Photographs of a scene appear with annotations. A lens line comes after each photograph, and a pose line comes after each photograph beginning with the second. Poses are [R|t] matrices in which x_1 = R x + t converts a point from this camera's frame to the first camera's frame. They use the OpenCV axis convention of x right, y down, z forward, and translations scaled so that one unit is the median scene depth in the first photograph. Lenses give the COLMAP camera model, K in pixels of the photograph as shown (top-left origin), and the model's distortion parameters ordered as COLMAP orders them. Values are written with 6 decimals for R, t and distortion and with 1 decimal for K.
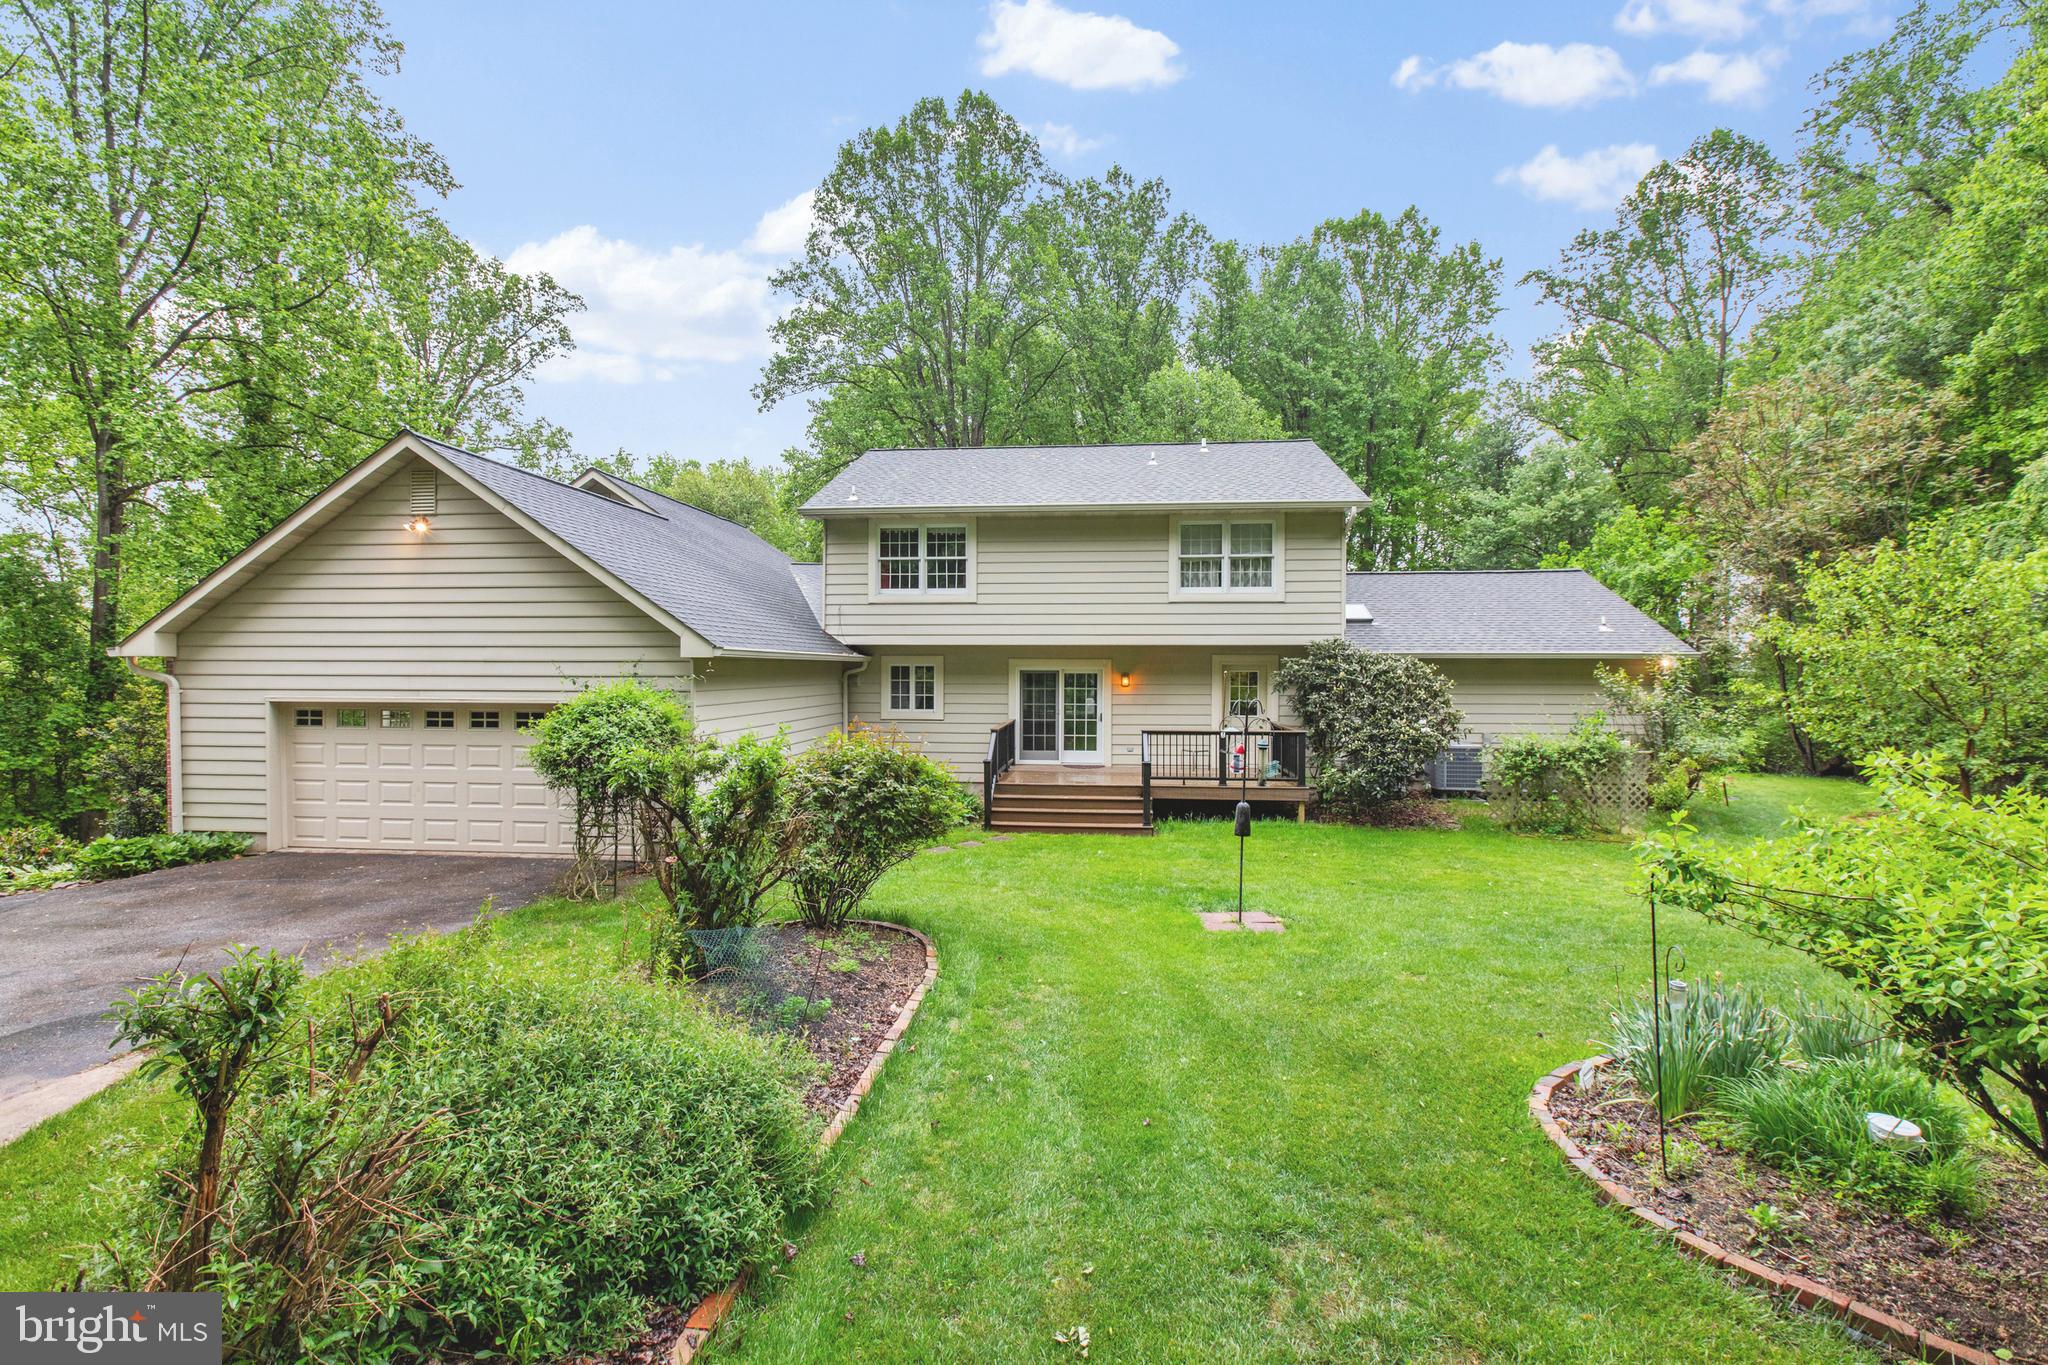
lens RADIAL K [[897.0, 0, 1024.0], [0, 897.0, 682.5], [0, 0, 1]] dist [0.000789, 0.000136]
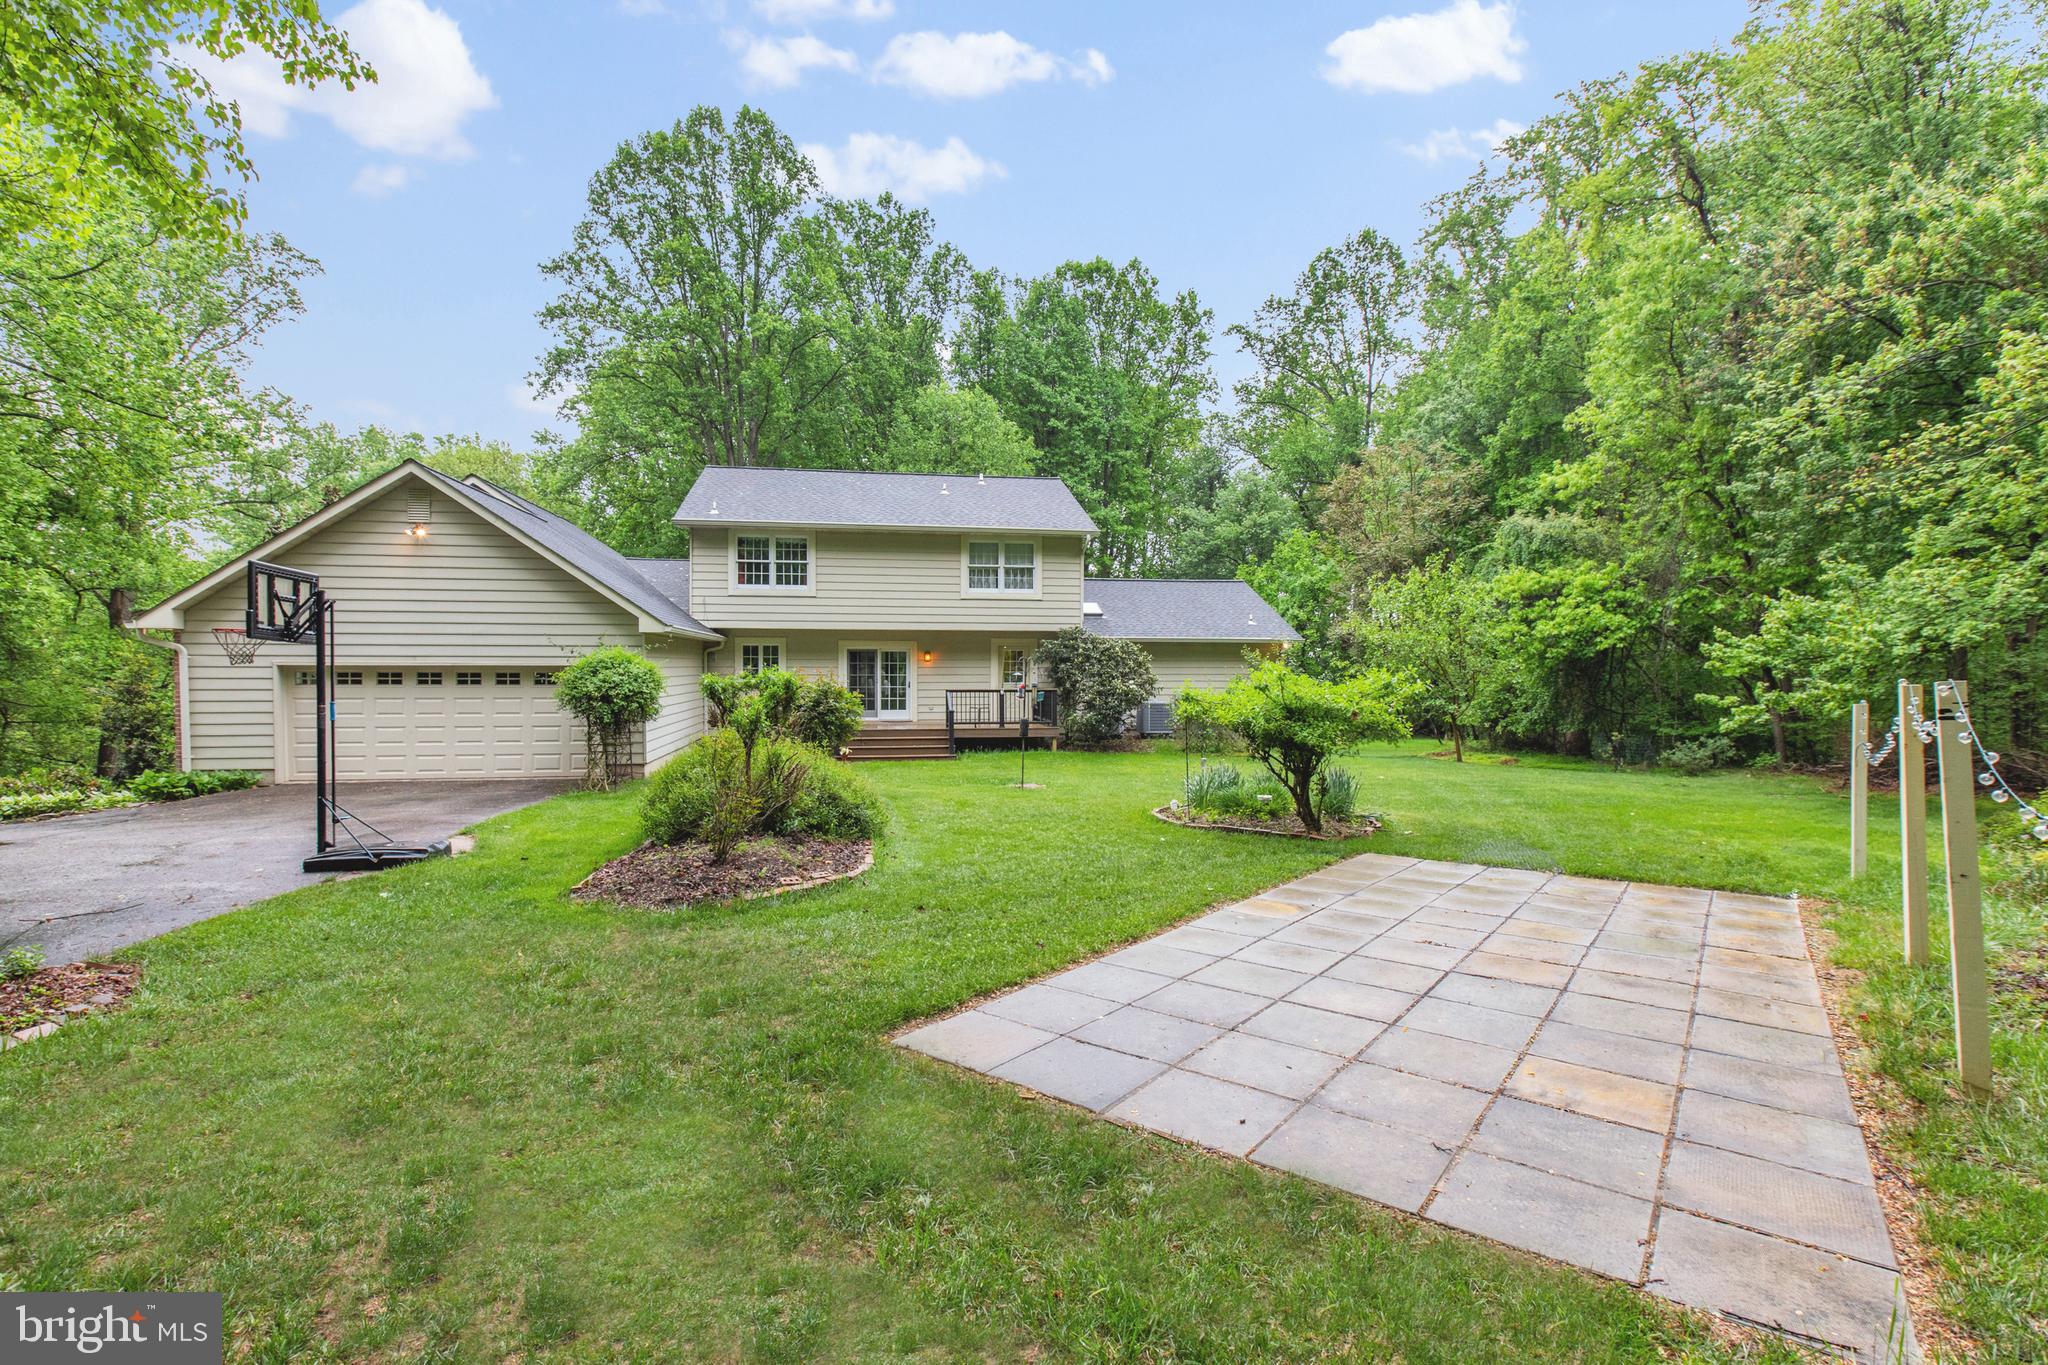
lens RADIAL K [[948.9, 0, 1024.0], [0, 948.9, 682.5], [0, 0, 1]] dist [-0.001514, 0.000018]
pose [[0.962762, -0.004871, 0.270308, -0.073395], [0.004169, 0.999986, 0.003172, 0.017958], [-0.270320, -0.001927, 0.962769, -0.223483]]
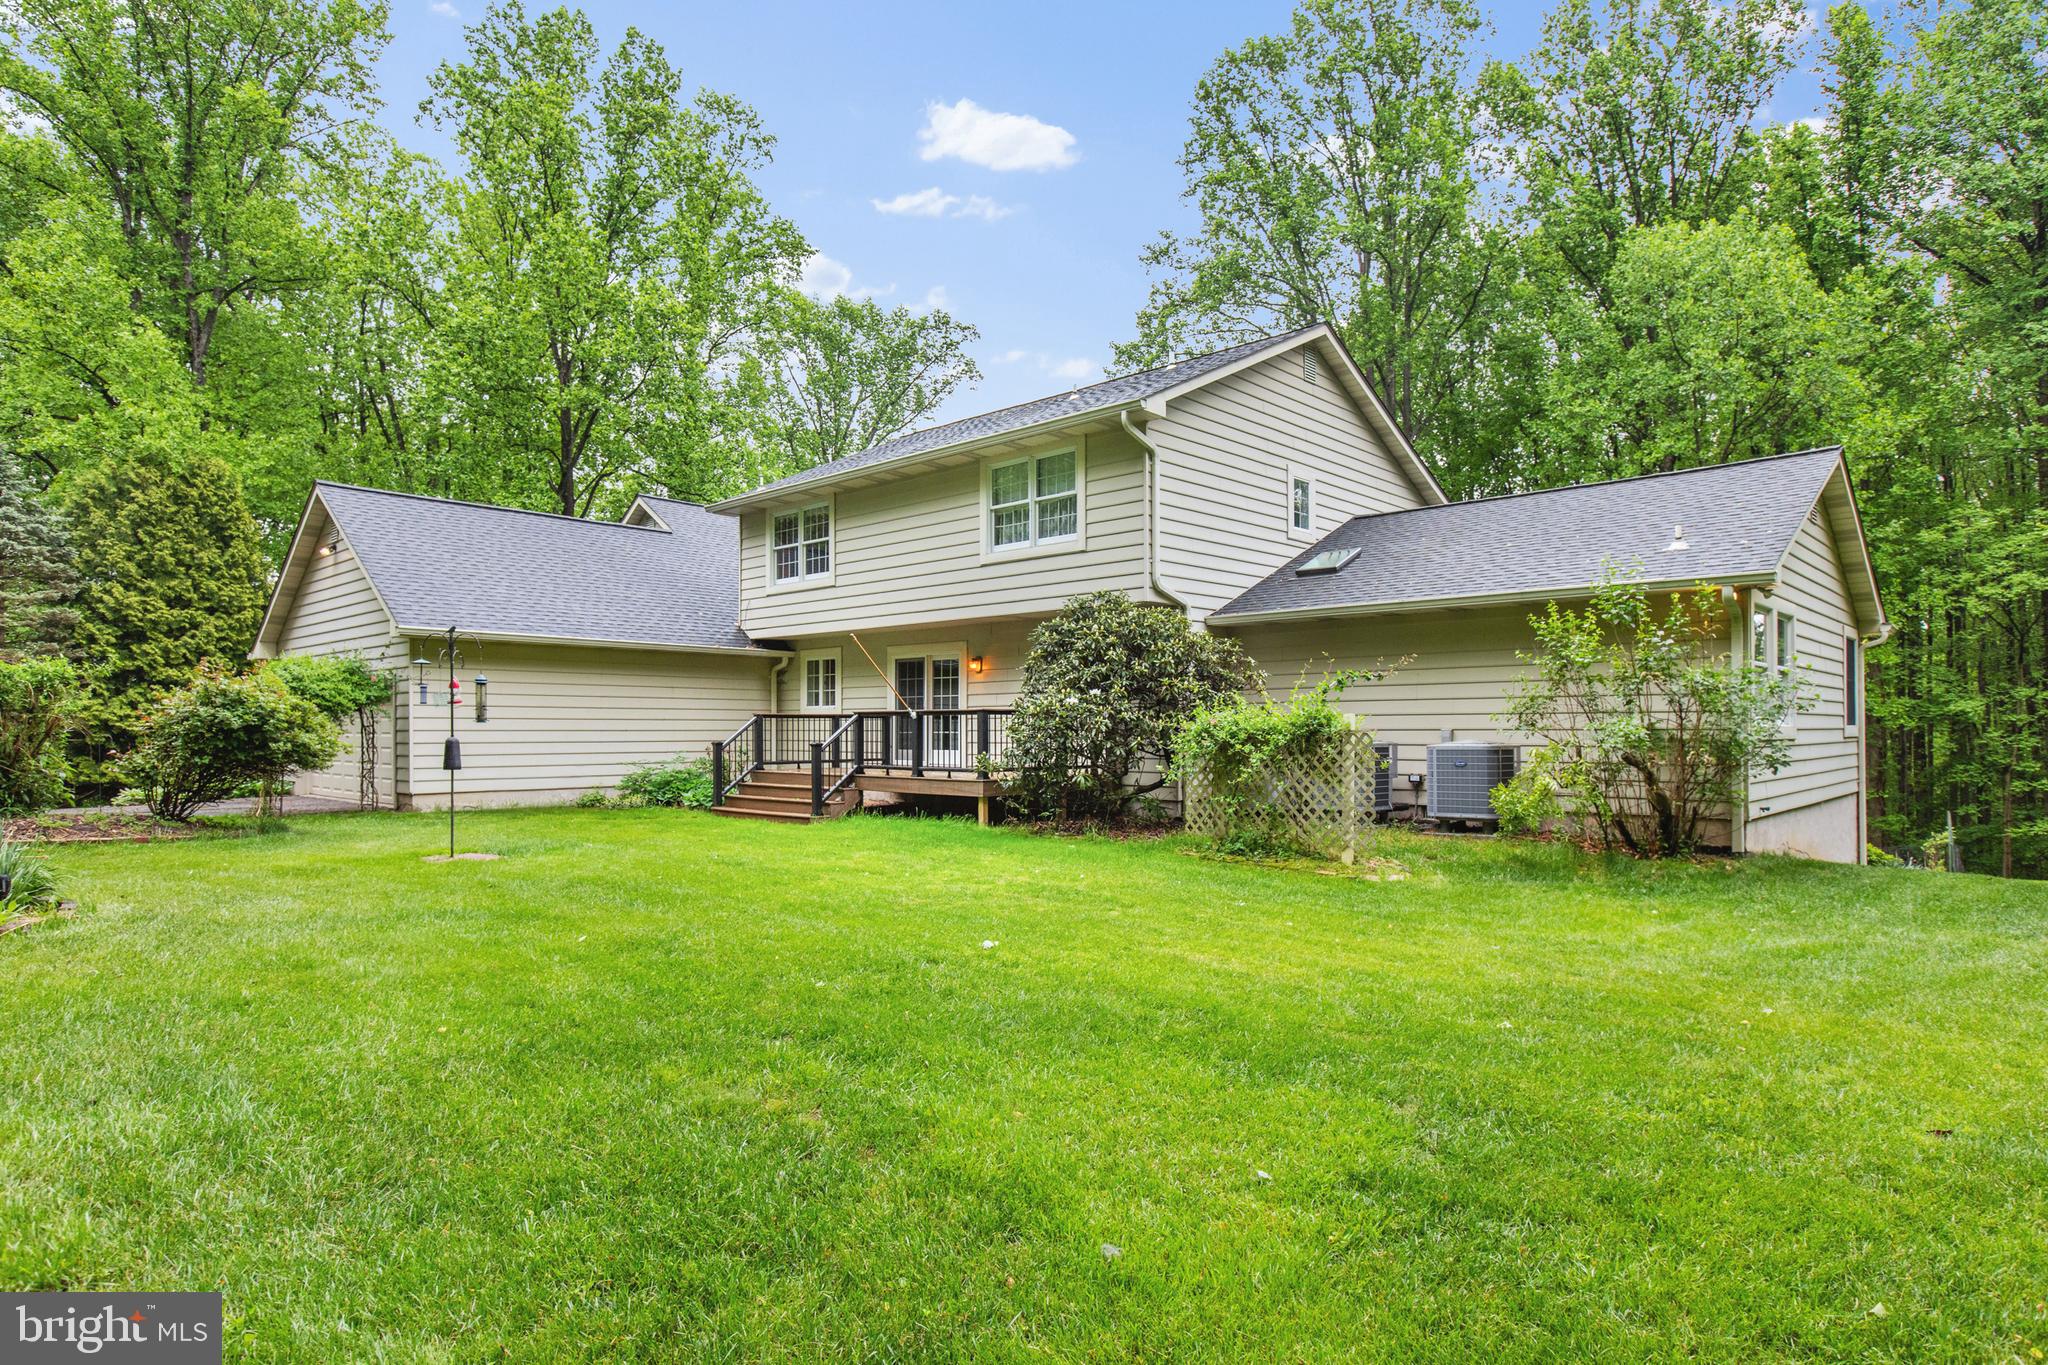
lens RADIAL K [[1136.6, 0, 1027.5], [0, 1136.6, 726.5], [0, 0, 1]] dist [-0.001186, -0.000070]
pose [[0.782358, -0.004411, -0.622813, 0.452551], [-0.009387, 0.999778, -0.018872, 0.041636], [0.622758, 0.020612, 0.782143, 0.112915]]
